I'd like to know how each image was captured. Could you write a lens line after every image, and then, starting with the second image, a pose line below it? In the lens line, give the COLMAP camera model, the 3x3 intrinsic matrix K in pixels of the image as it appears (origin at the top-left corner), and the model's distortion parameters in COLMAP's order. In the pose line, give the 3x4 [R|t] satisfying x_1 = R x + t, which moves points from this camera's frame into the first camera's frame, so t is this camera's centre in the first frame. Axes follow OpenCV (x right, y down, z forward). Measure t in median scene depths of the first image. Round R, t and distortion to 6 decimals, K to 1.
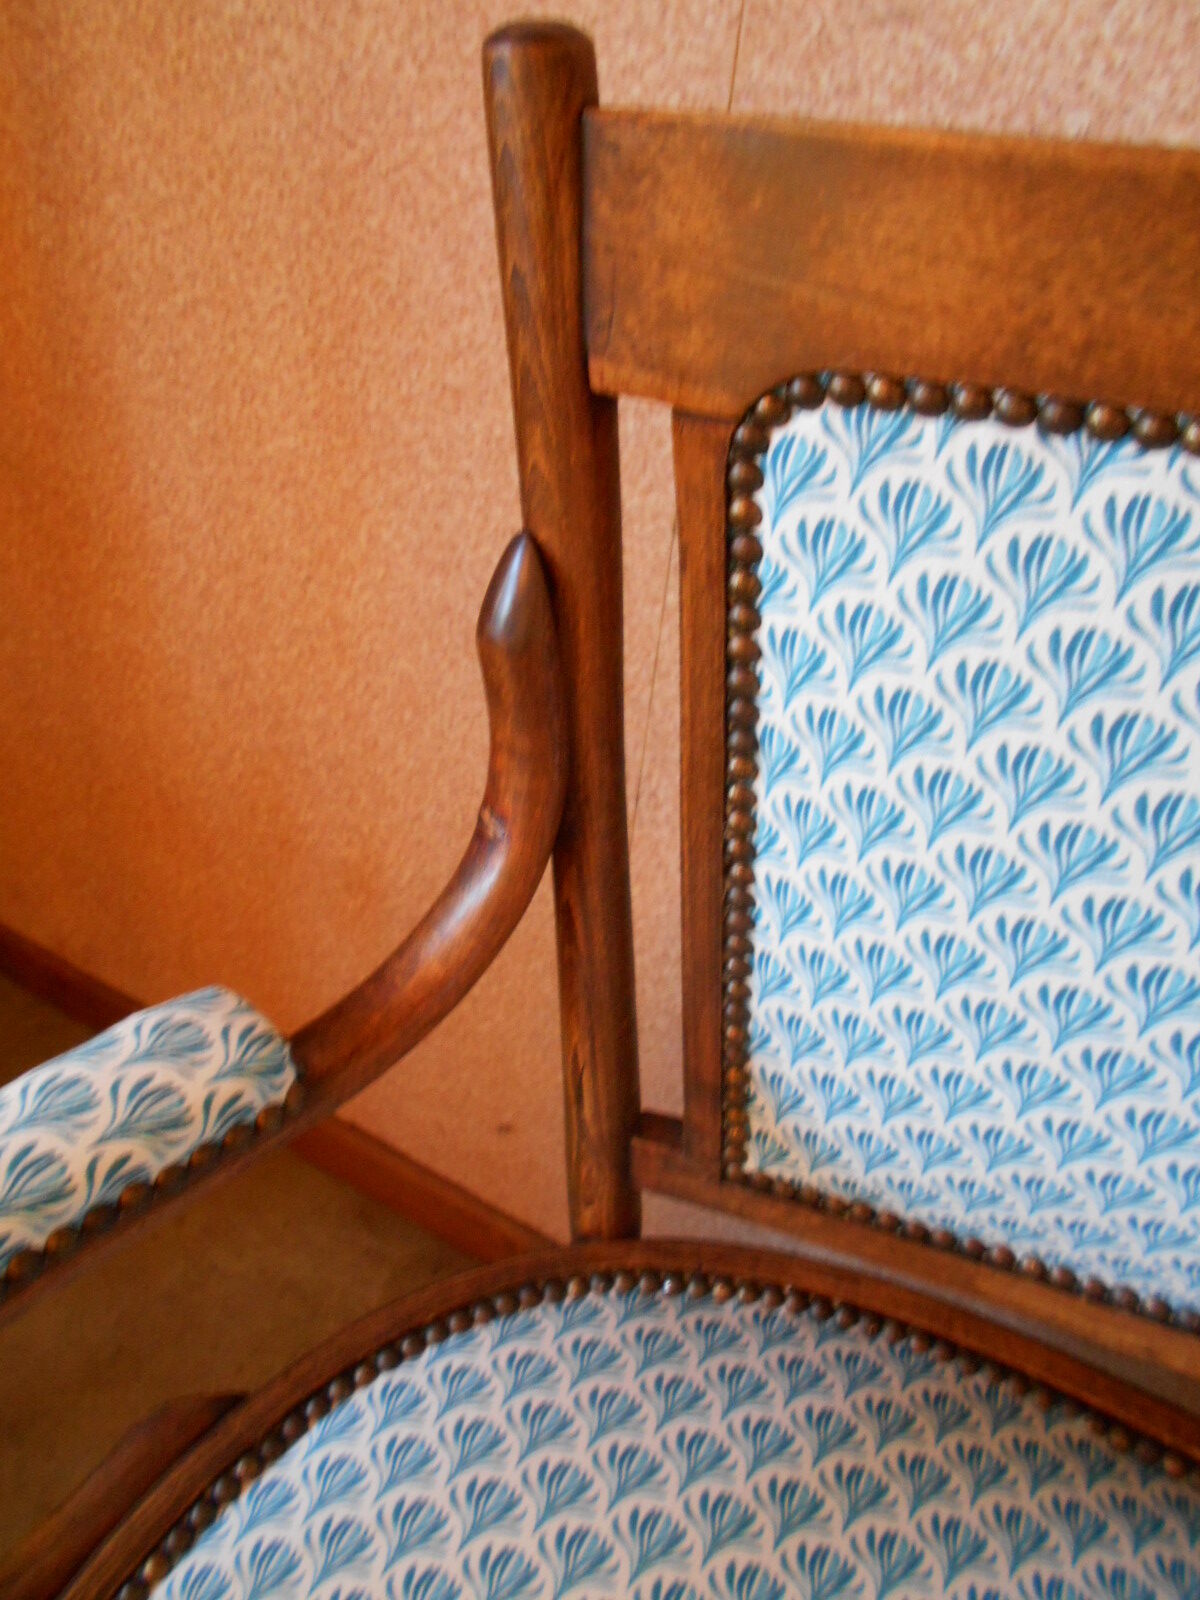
lens RADIAL K [[1260.4, 0, 625.0], [0, 1260.4, 799.7], [0, 0, 1]] dist [-0.010157, 0.001587]
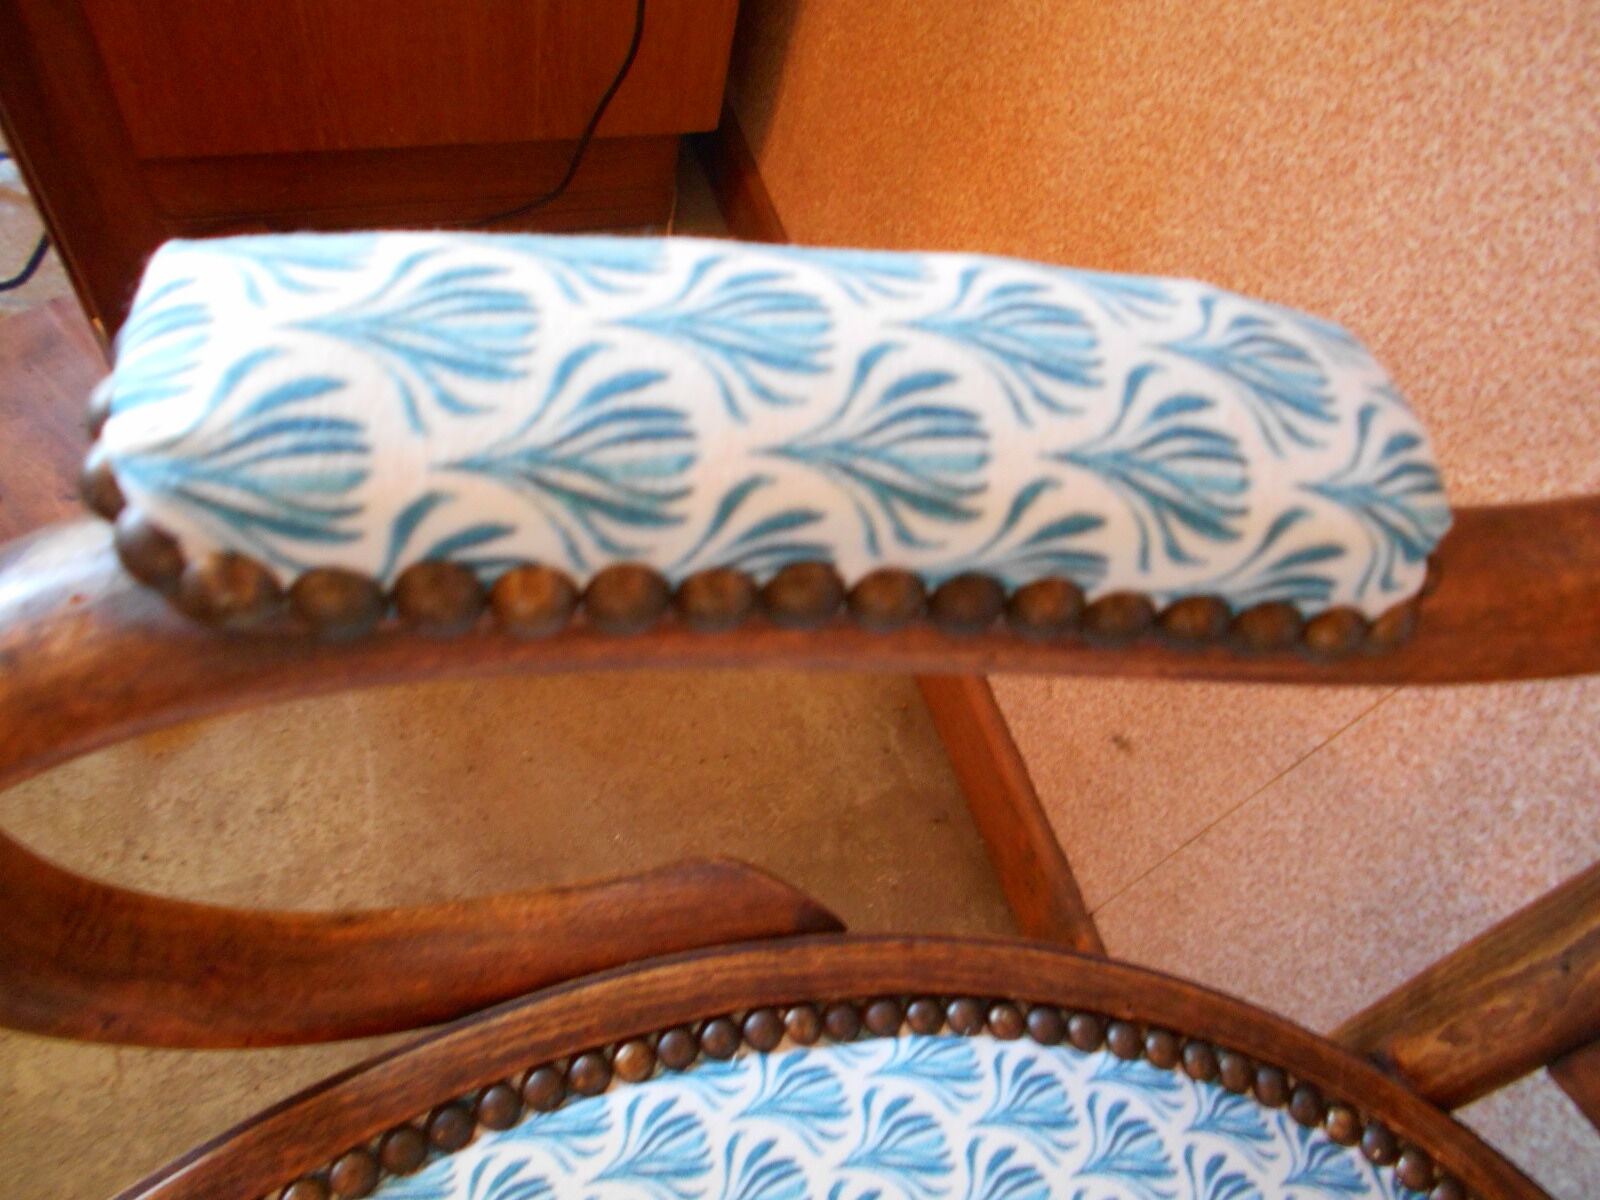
lens RADIAL K [[1219.7, 0, 821.6], [0, 1219.7, 666.8], [0, 0, 1]] dist [0.018899, 0.008487]
pose [[0.774209, 0.590121, -0.228817, -0.258639], [-0.523521, 0.800240, 0.292476, 0.188599], [0.355705, -0.106647, 0.928494, 0.430220]]
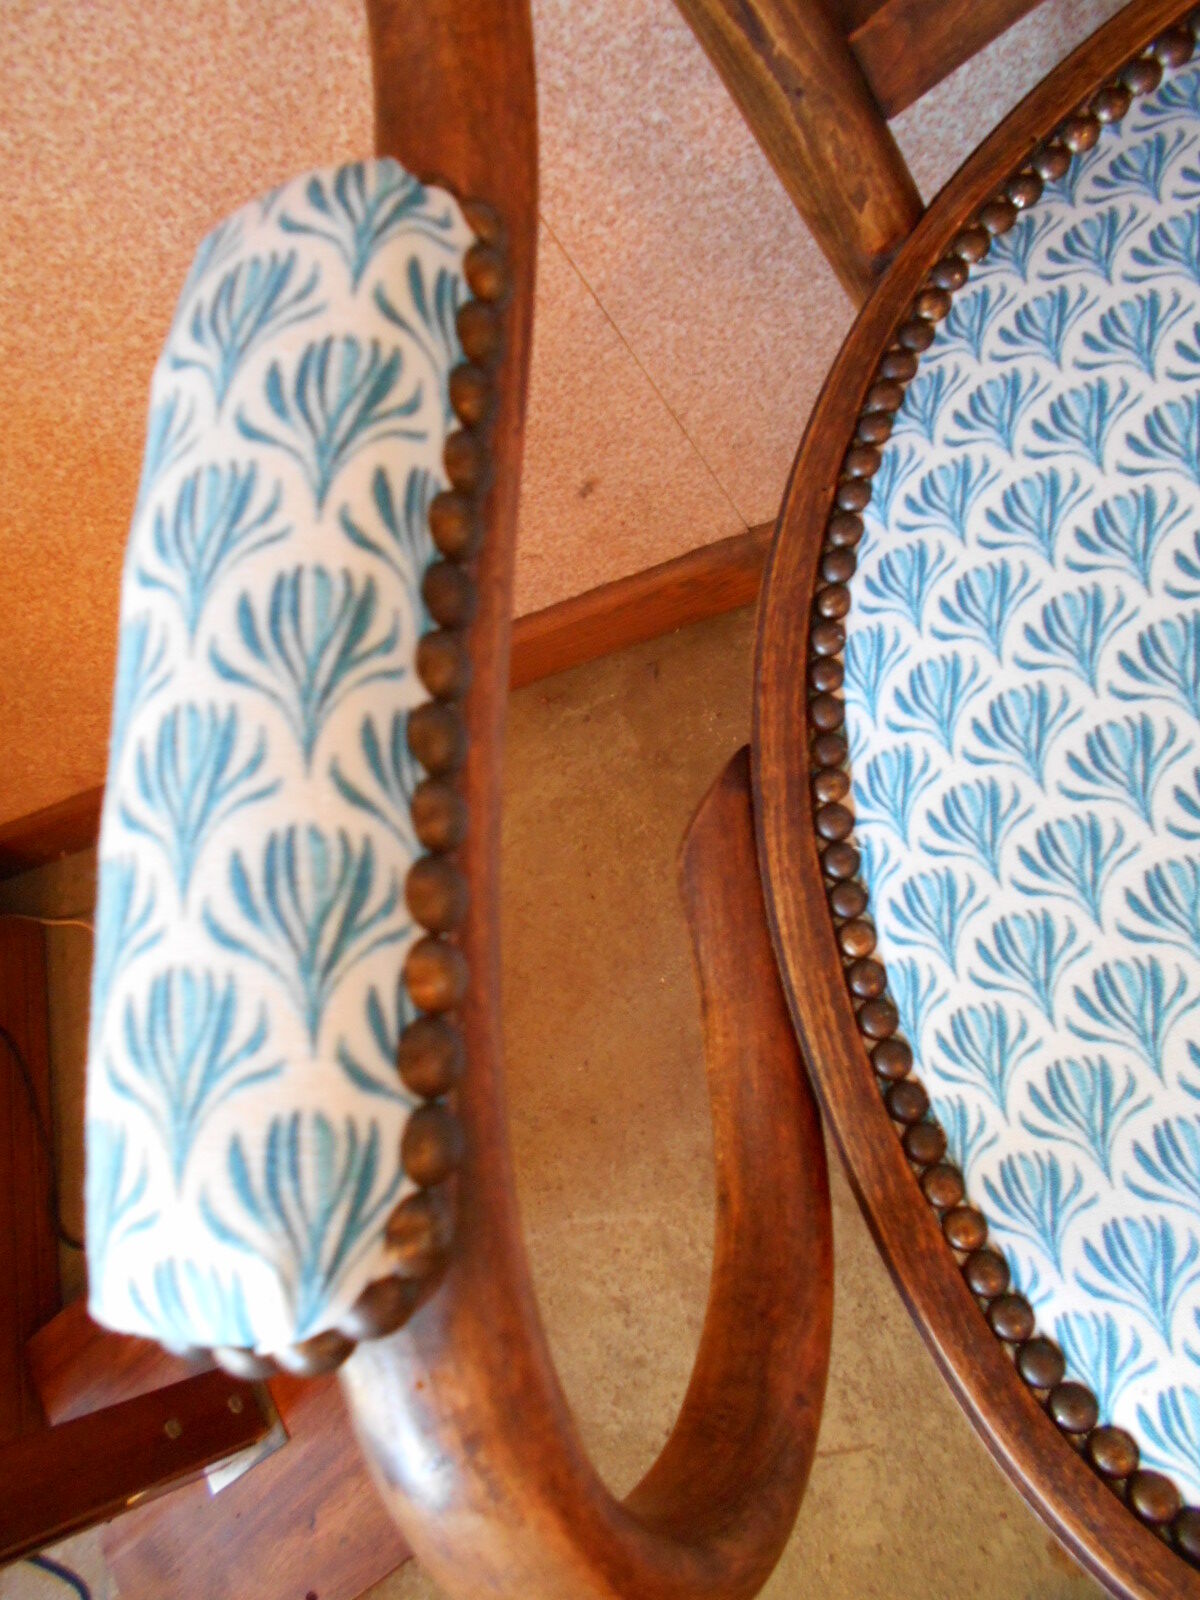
lens RADIAL K [[1207.7, 0, 642.9], [0, 1207.7, 796.8], [0, 0, 1]] dist [-0.007453, 0.044538]
pose [[0.636647, -0.754129, -0.161149, -0.263527], [0.744792, 0.547134, 0.382008, 0.187878], [-0.199913, -0.363227, 0.910001, 0.385608]]
